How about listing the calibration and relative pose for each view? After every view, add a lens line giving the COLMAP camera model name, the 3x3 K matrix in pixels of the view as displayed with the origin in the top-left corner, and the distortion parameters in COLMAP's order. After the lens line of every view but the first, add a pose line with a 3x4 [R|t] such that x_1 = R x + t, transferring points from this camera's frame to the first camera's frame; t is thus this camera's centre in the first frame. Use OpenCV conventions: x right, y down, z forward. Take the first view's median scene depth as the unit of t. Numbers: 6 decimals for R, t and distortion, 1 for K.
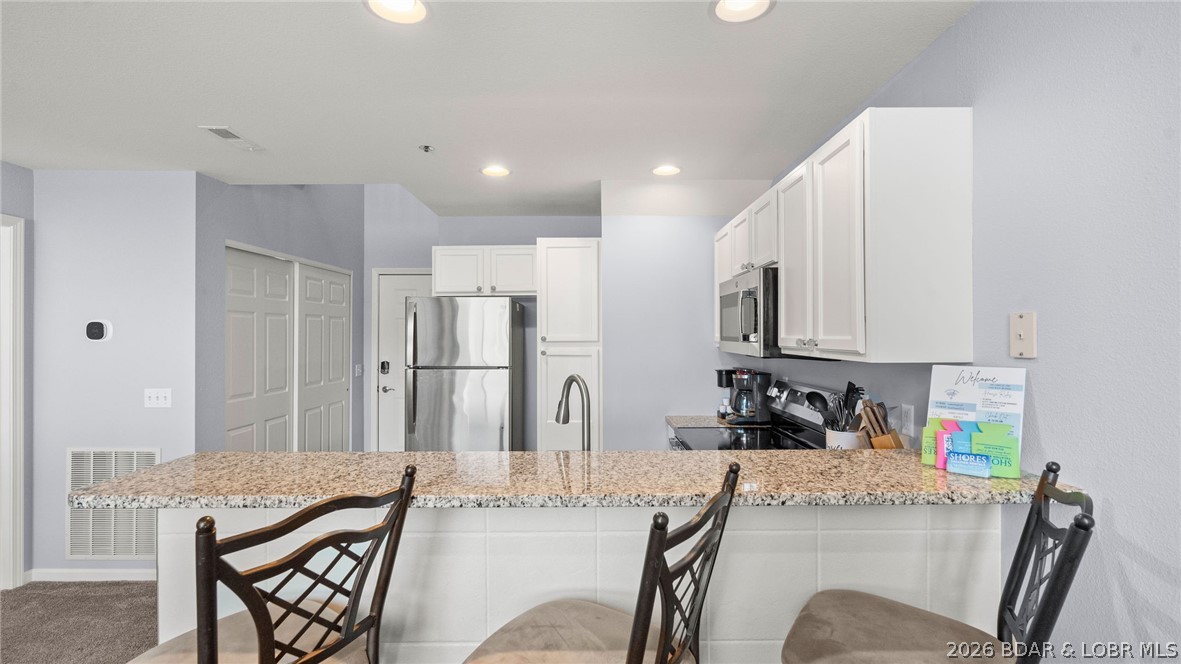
lens RADIAL K [[534.4, 0, 589.0], [0, 534.4, 332.3], [0, 0, 1]] dist [-0.011365, 0.005087]
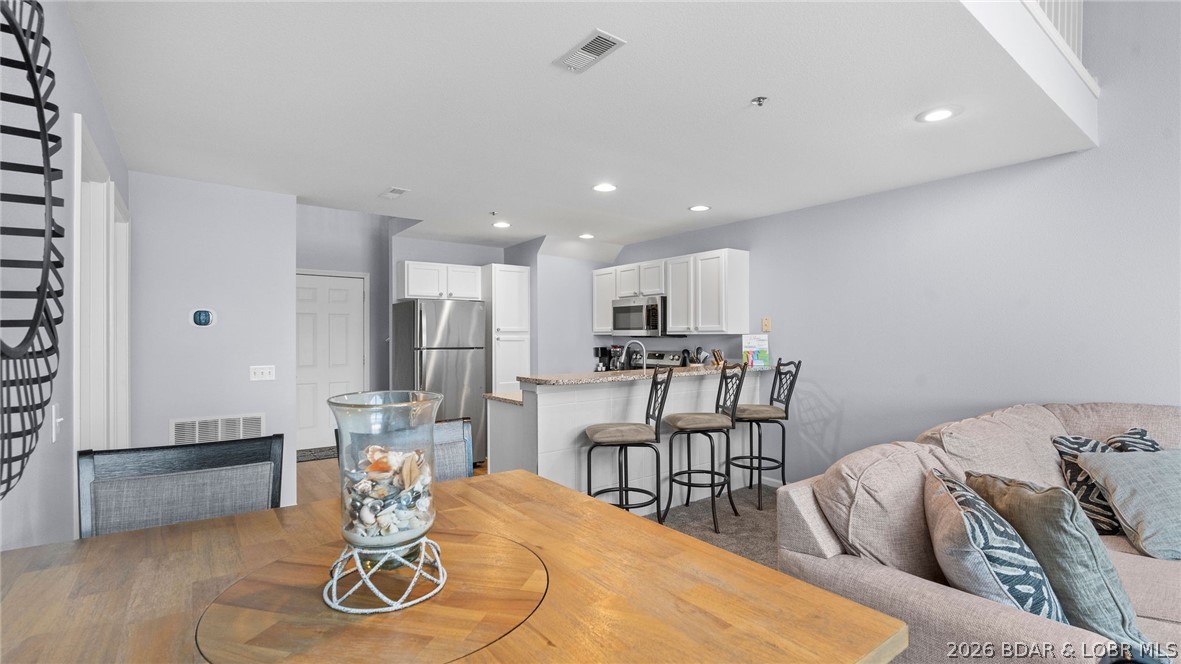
lens RADIAL K [[534.4, 0, 595.3], [0, 534.4, 333.0], [0, 0, 1]] dist [-0.011365, 0.005087]
pose [[0.791455, 0.004491, 0.611211, -0.928468], [-0.001836, 0.999986, -0.004970, 0.033528], [-0.611224, 0.002811, 0.791452, -0.448309]]
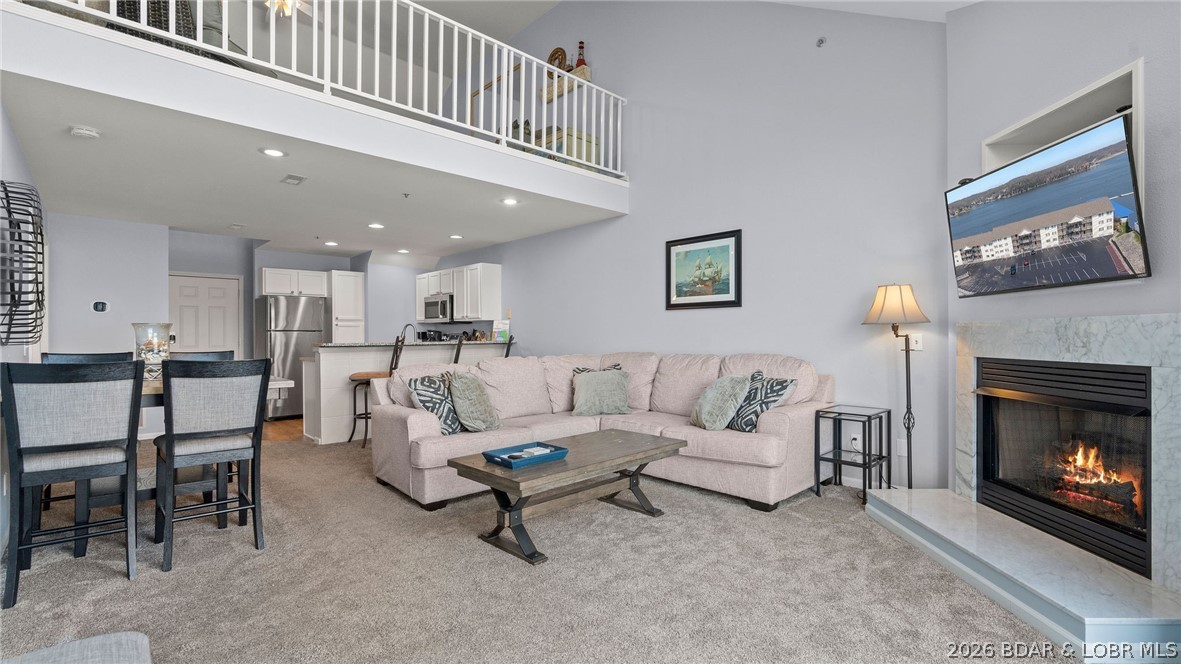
lens RADIAL K [[534.4, 0, 599.1], [0, 534.4, 328.8], [0, 0, 1]] dist [-0.011365, 0.005087]
pose [[0.719261, 0.005980, 0.694714, -0.929990], [0.000281, 0.999960, -0.008899, 0.085457], [-0.694740, 0.006596, 0.719231, -1.438011]]
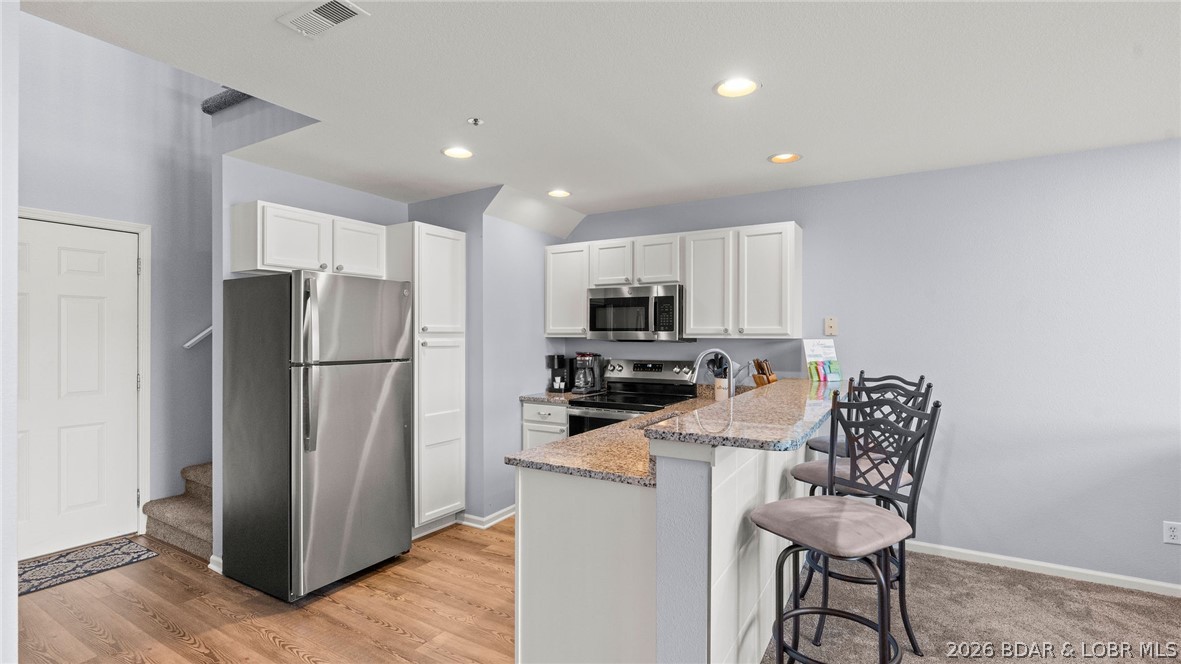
lens RADIAL K [[534.4, 0, 592.8], [0, 534.4, 334.9], [0, 0, 1]] dist [-0.011365, 0.005087]
pose [[0.500548, 0.004481, 0.865697, -0.874979], [-0.006409, 0.999978, -0.001470, 0.025014], [-0.865685, -0.004813, 0.500566, 0.306312]]
